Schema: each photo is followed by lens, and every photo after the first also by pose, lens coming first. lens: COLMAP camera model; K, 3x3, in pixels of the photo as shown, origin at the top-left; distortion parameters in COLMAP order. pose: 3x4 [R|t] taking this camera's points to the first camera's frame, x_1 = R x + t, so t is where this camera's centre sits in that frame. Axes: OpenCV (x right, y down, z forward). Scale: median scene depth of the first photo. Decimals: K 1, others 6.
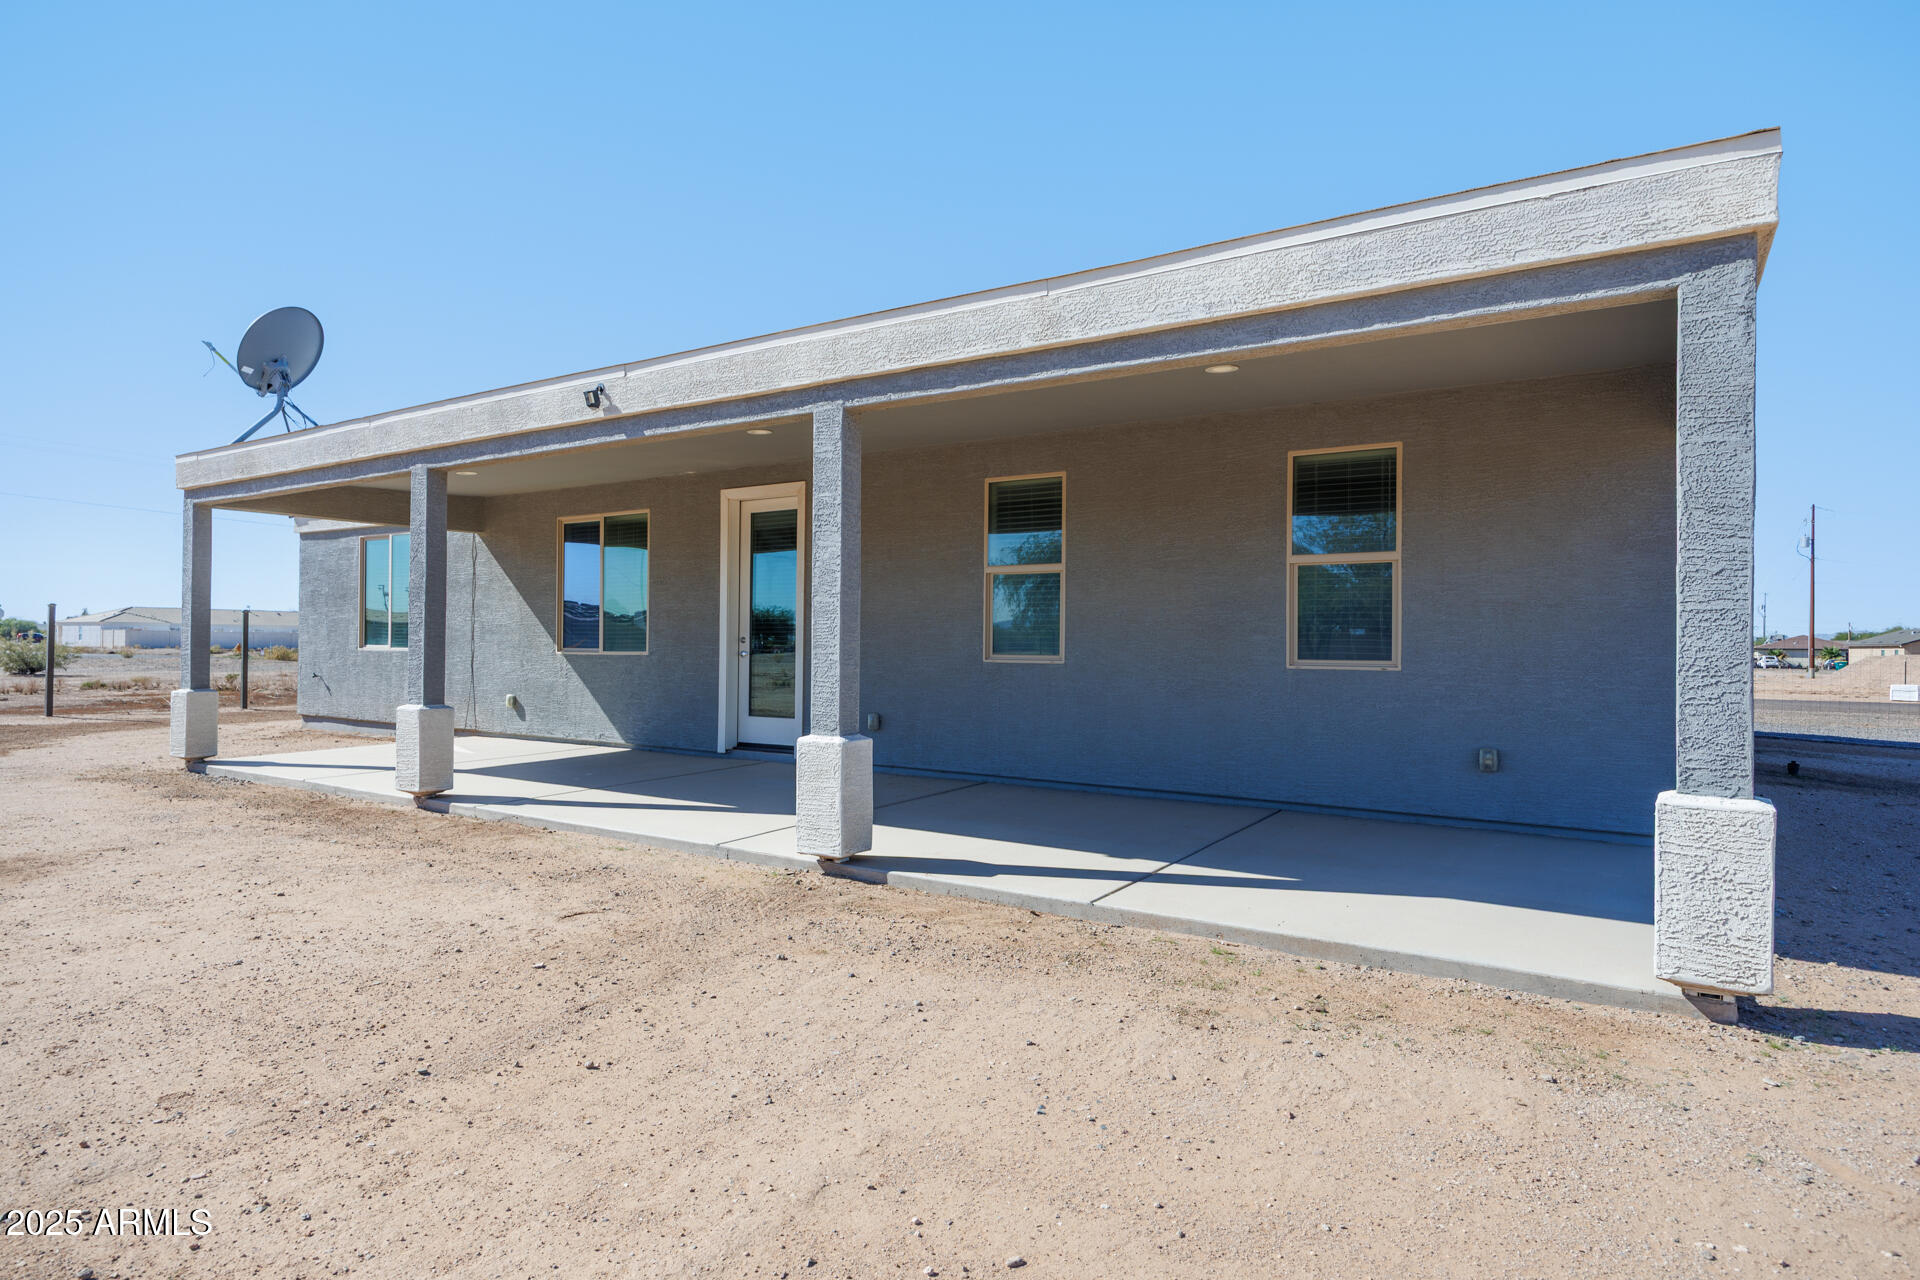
lens RADIAL K [[1065.0, 0, 960.0], [0, 1065.0, 640.0], [0, 0, 1]] dist [0.000359, -0.000001]
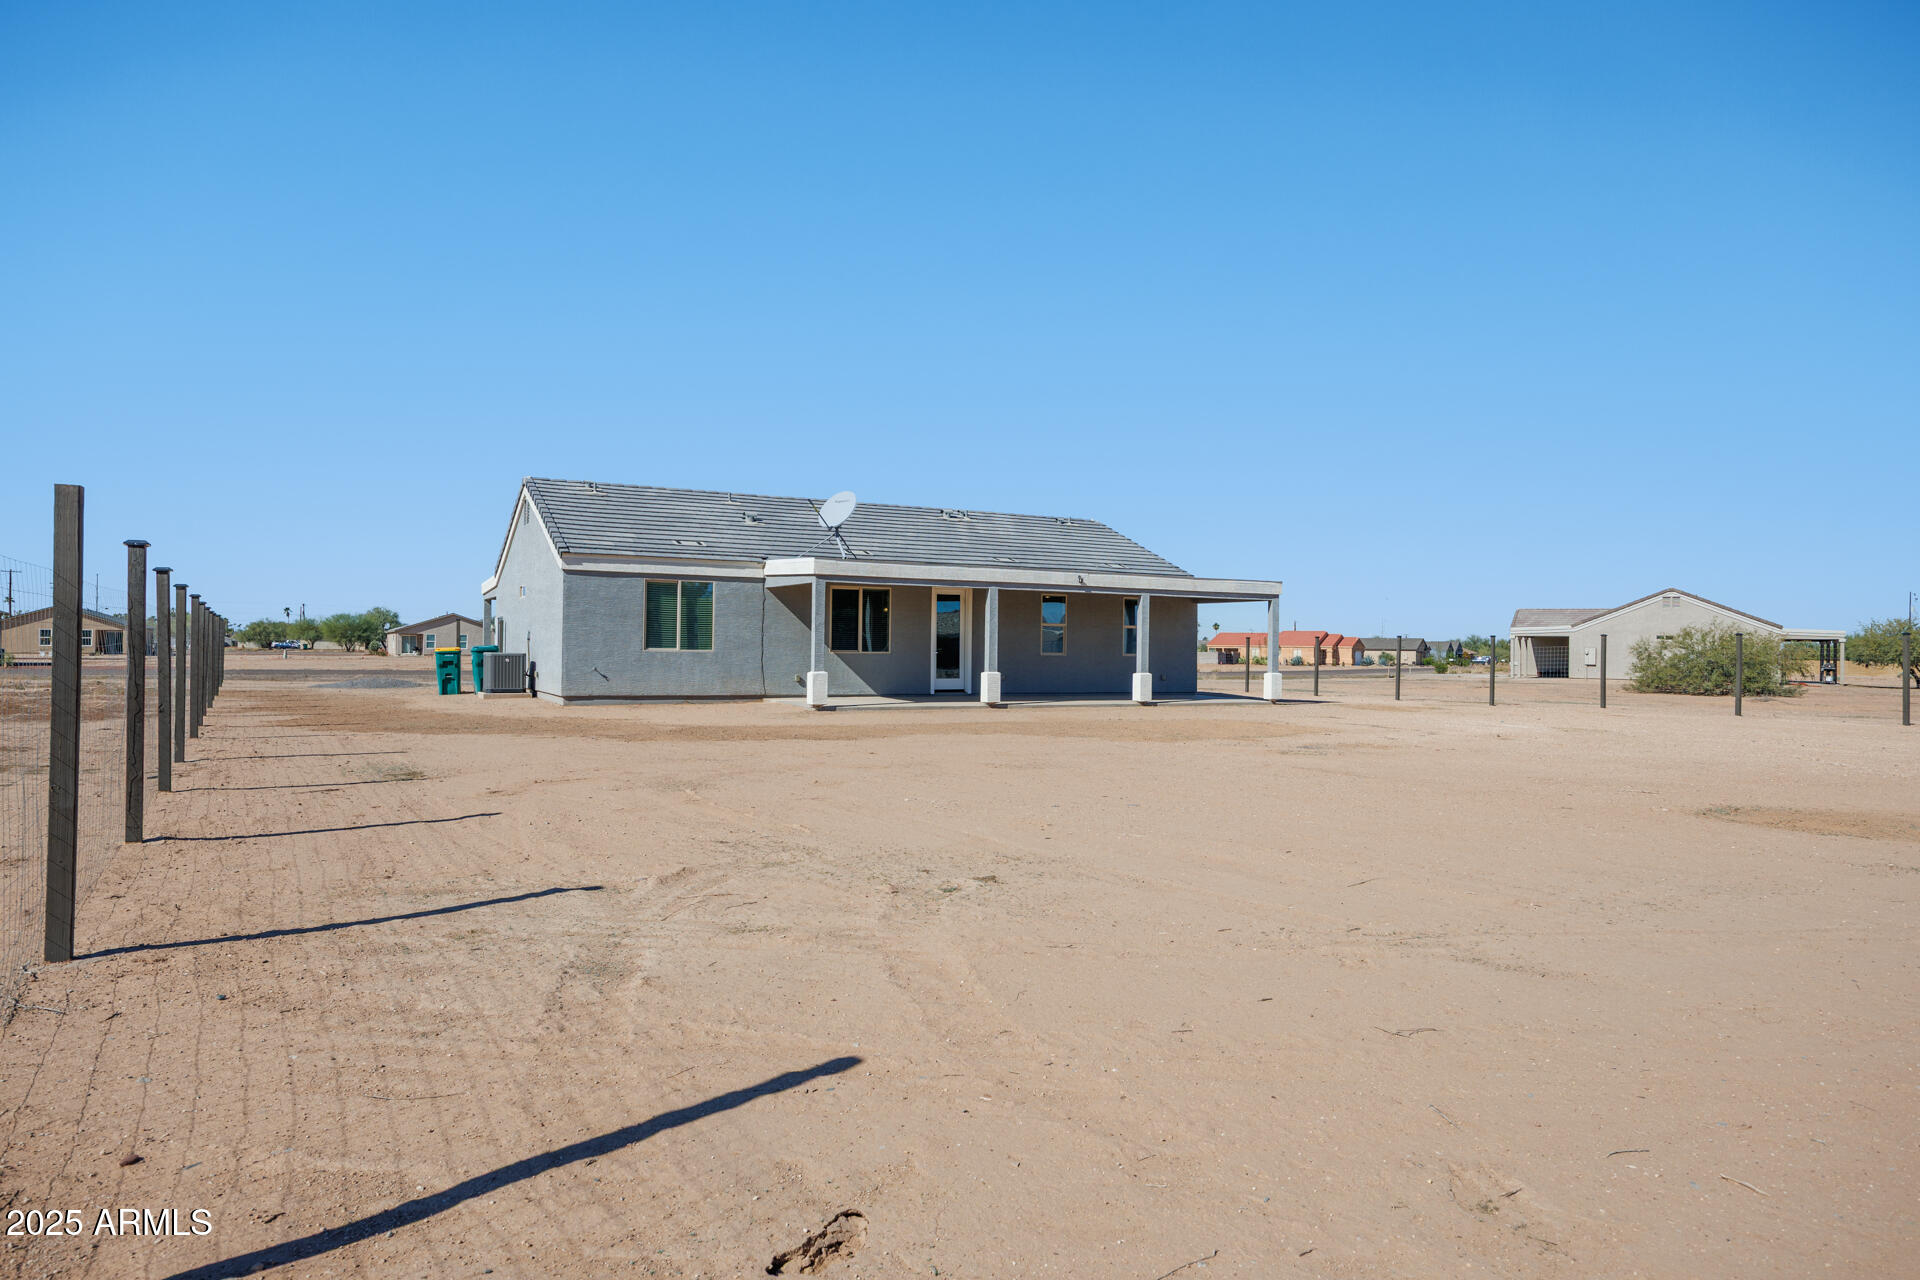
lens RADIAL K [[1191.9, 0, 960.0], [0, 1191.9, 640.0], [0, 0, 1]] dist [0.000076, -0.000254]
pose [[0.469639, 0.001220, 0.882858, -2.526259], [-0.012609, 0.999906, 0.005325, -0.029658], [-0.882768, -0.013633, 0.469611, -0.308032]]
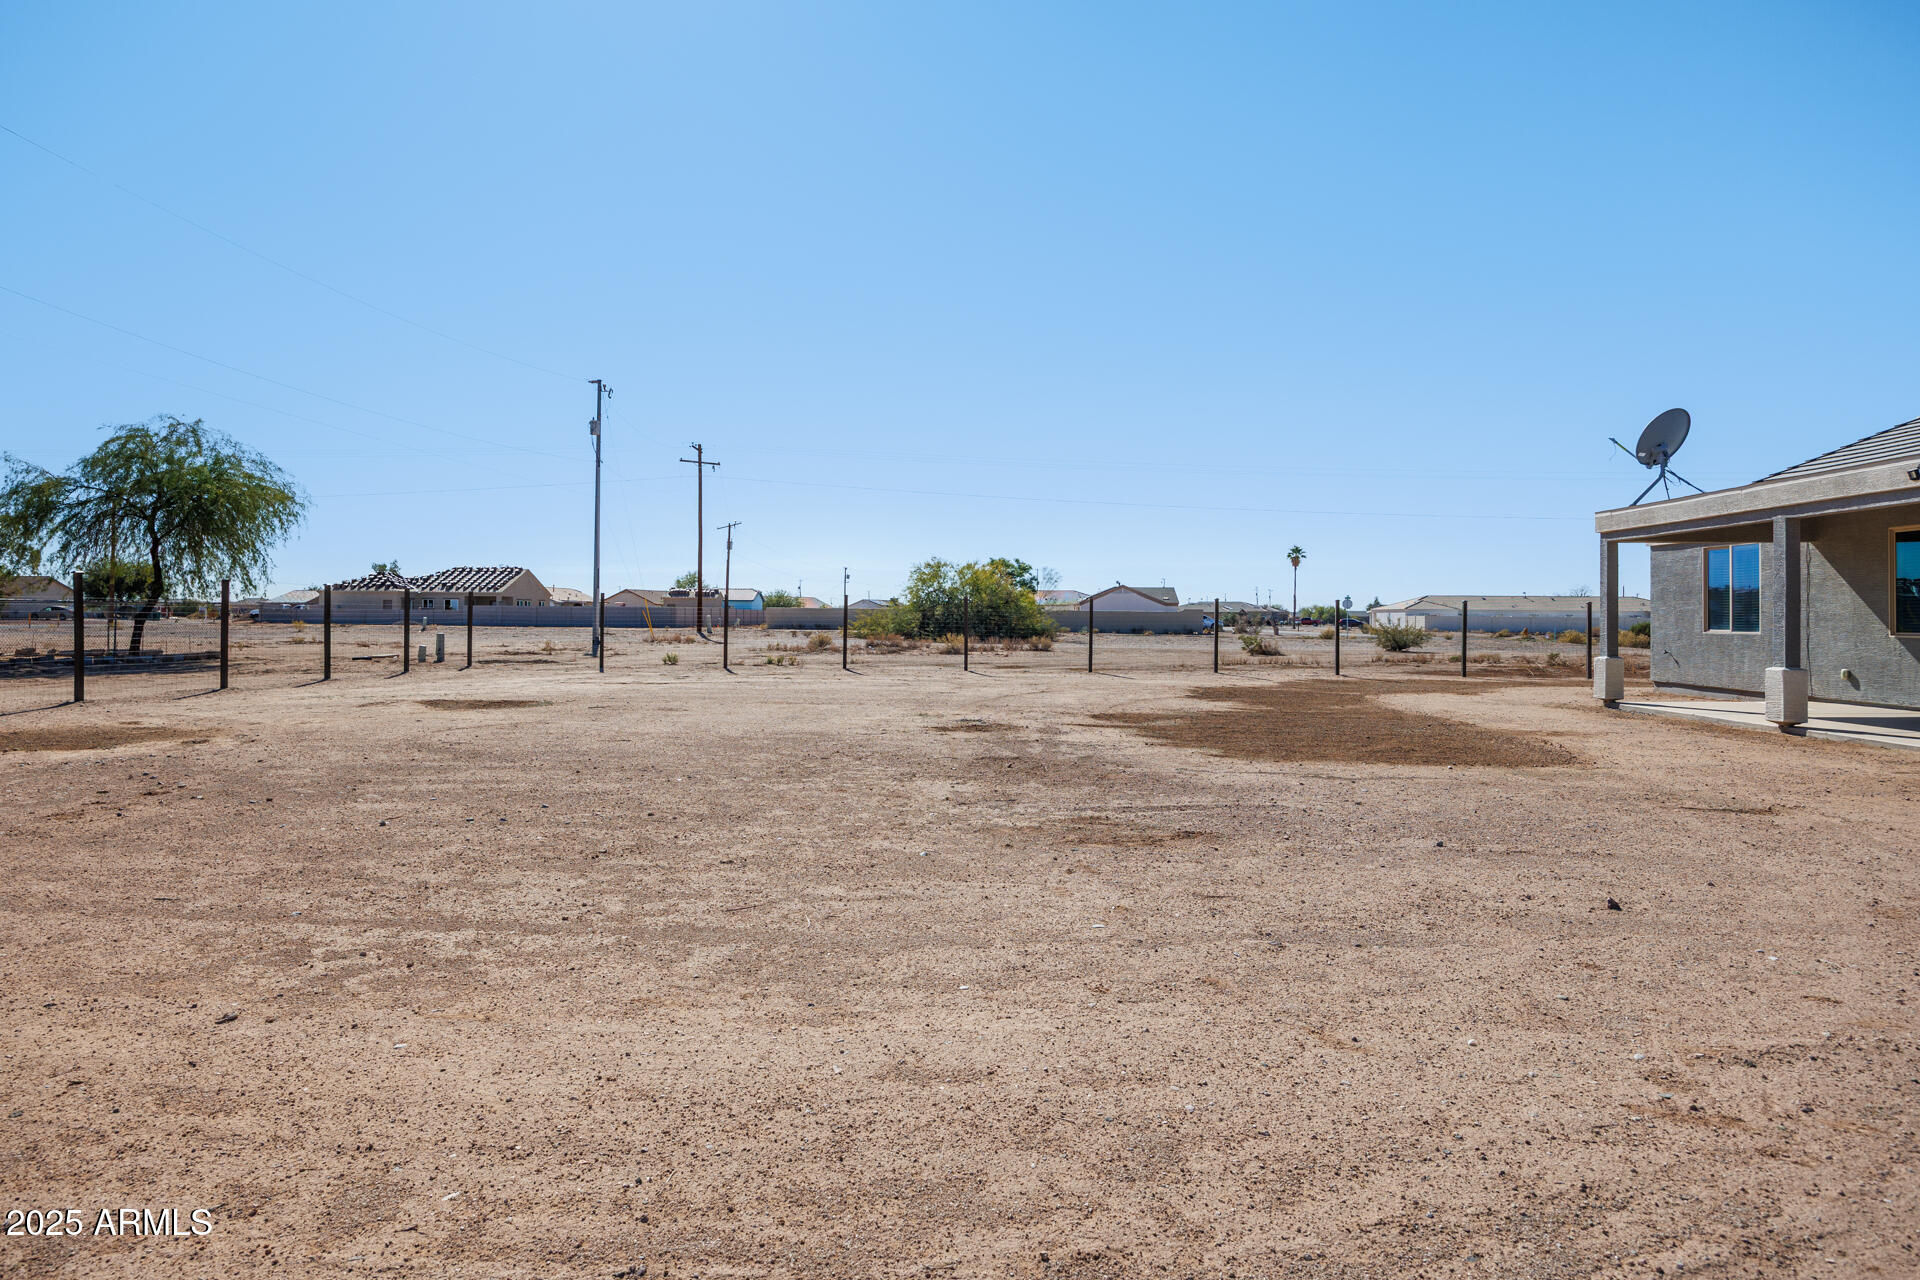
lens RADIAL K [[1123.6, 0, 894.0], [0, 1123.6, 605.1], [0, 0, 1]] dist [0.000029, -0.001173]
pose [[0.463640, -0.015484, -0.885889, 0.273360], [0.000521, 0.999852, -0.017203, -0.002786], [0.886024, 0.007515, 0.463579, -0.715210]]
